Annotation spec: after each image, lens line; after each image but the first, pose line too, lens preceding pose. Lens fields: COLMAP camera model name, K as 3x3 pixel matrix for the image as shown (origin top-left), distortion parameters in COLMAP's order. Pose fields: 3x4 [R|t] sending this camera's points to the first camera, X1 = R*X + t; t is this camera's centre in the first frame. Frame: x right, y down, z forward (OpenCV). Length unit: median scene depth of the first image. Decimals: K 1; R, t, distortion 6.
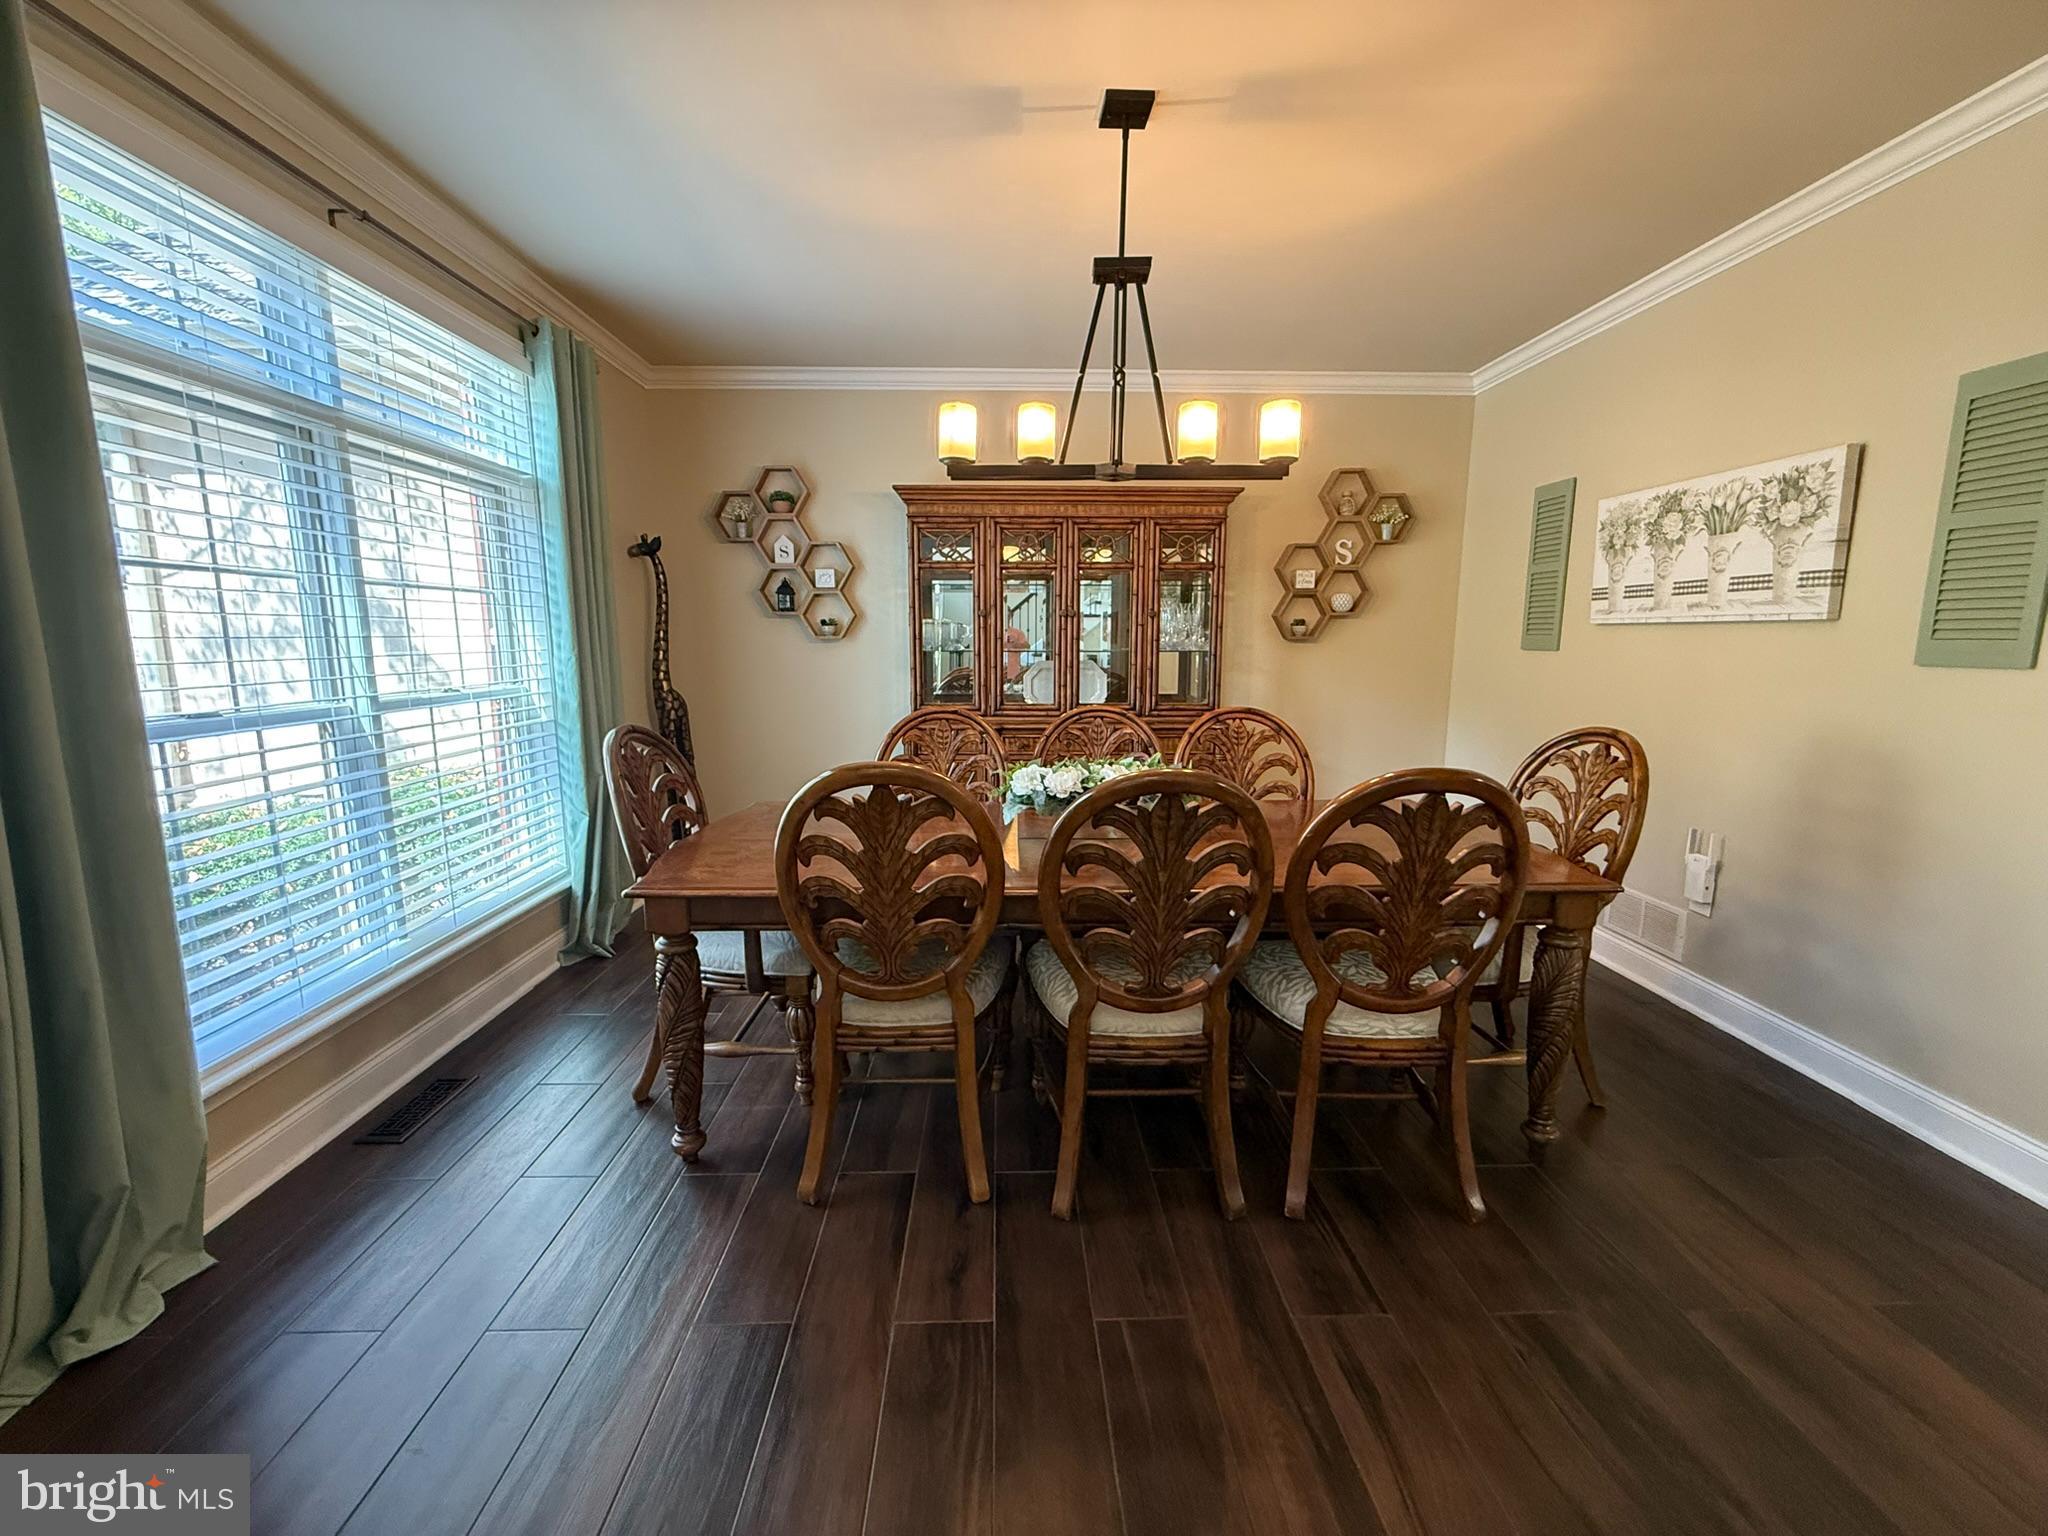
lens RADIAL K [[811.4, 0, 1028.4], [0, 811.4, 761.2], [0, 0, 1]] dist [-0.001180, -0.000482]
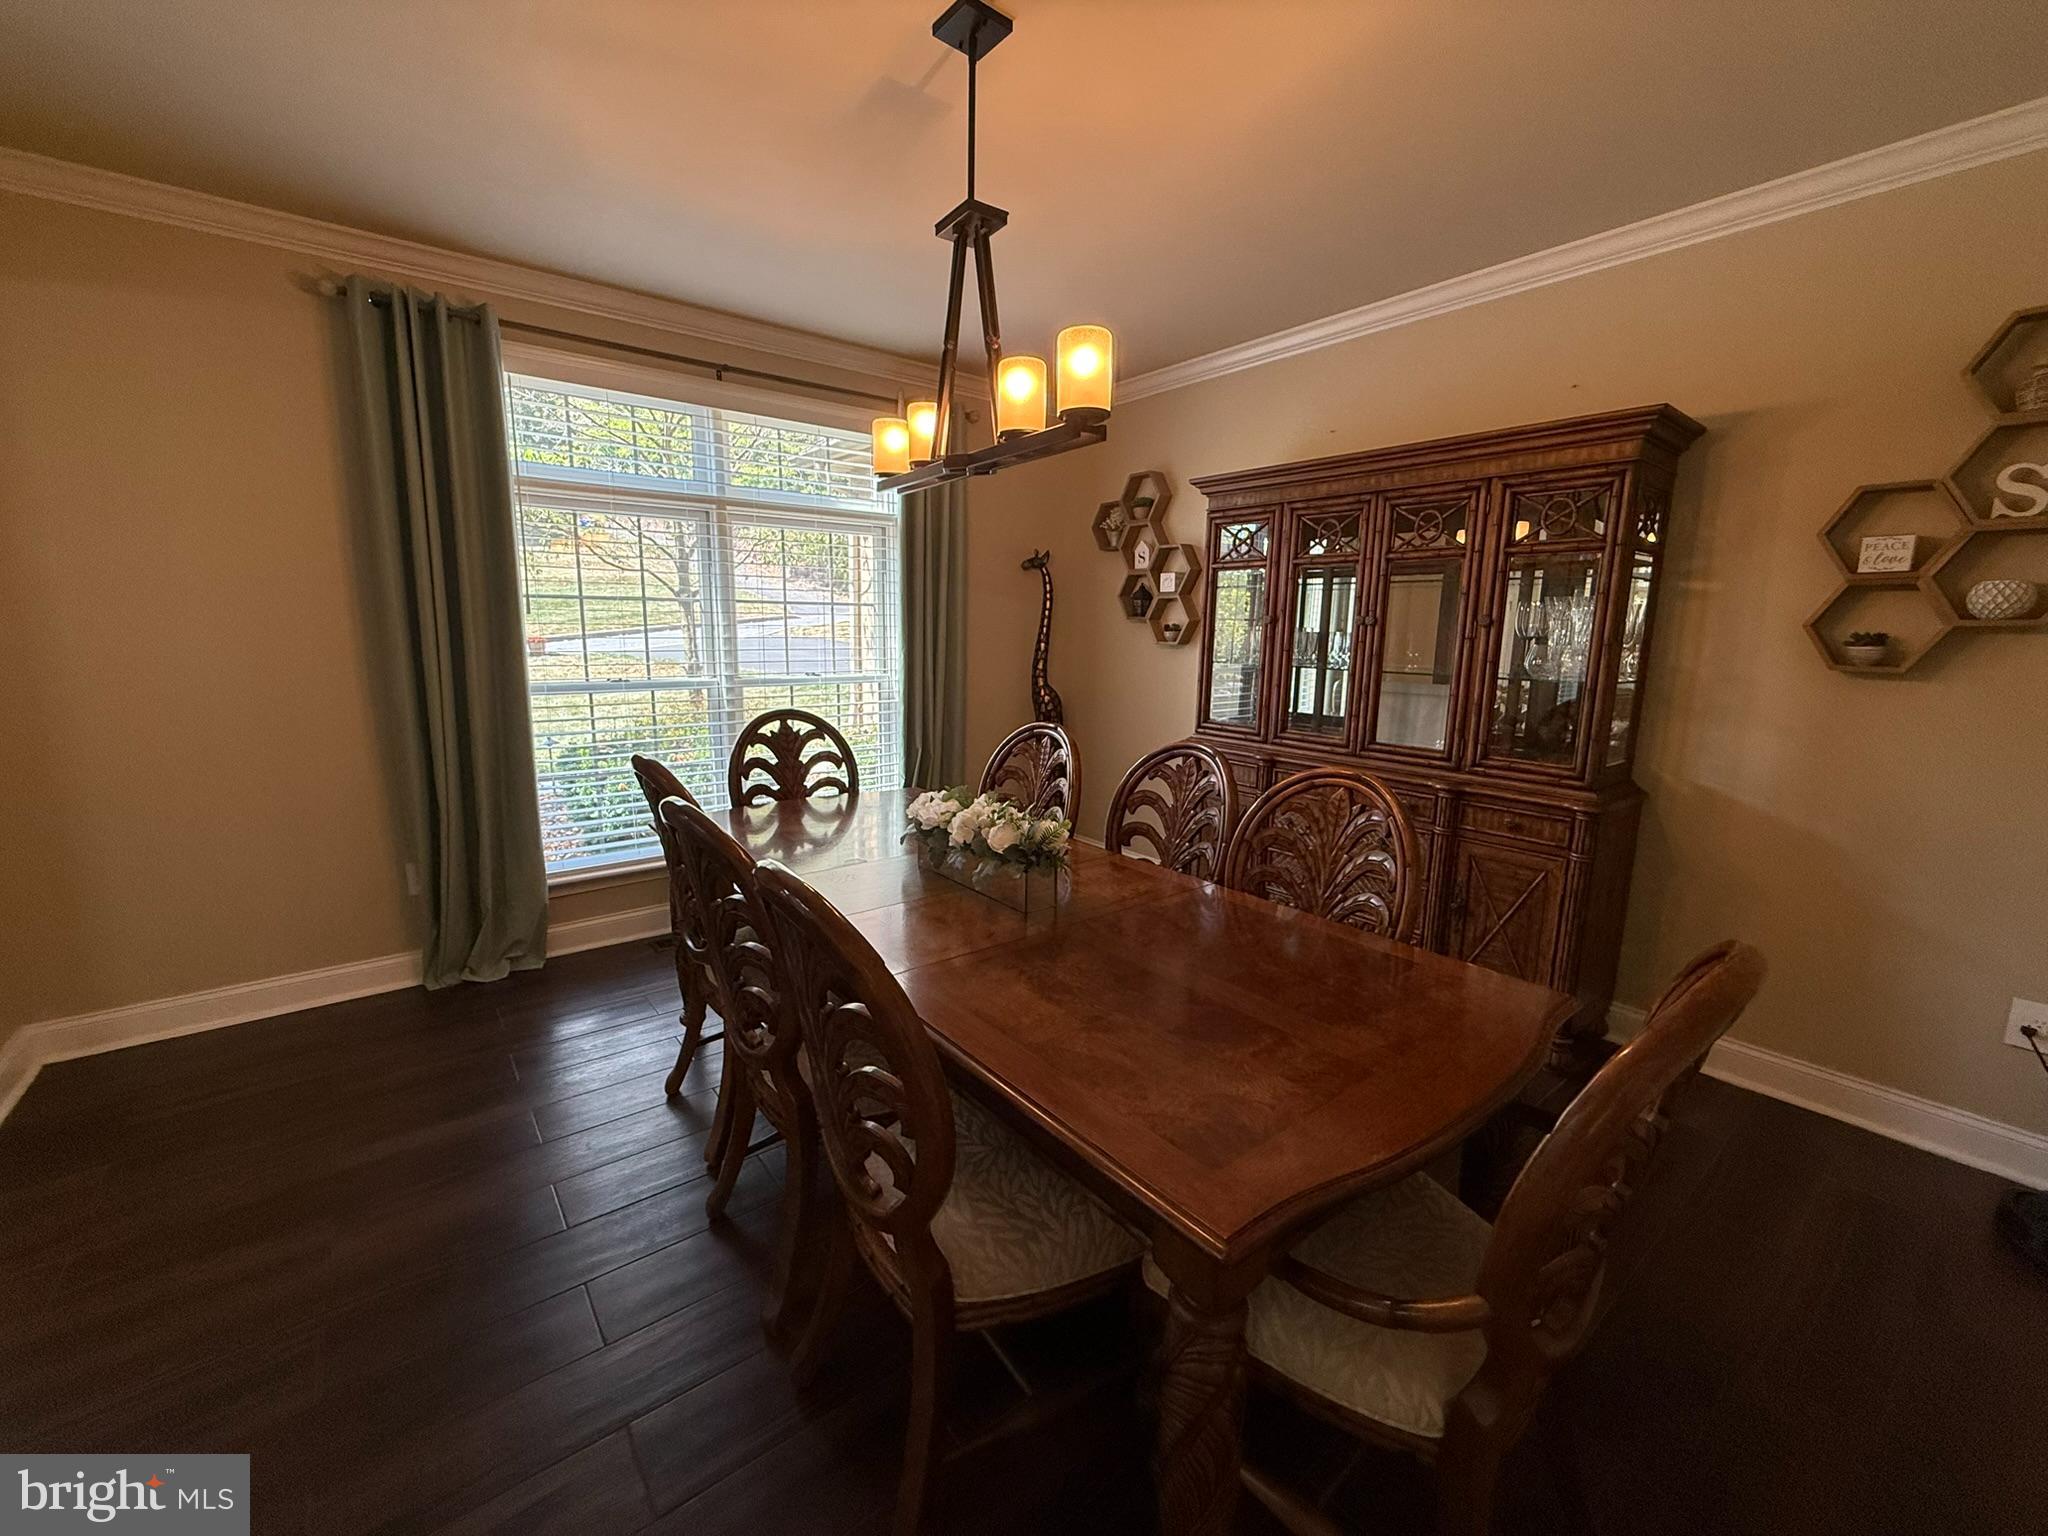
lens RADIAL K [[811.4, 0, 1029.7], [0, 811.4, 767.1], [0, 0, 1]] dist [-0.001180, -0.000482]
pose [[0.599445, 0.148195, -0.786578, 0.455854], [-0.133116, 0.987483, 0.084601, -0.067214], [0.789269, 0.053992, 0.611669, 0.287951]]
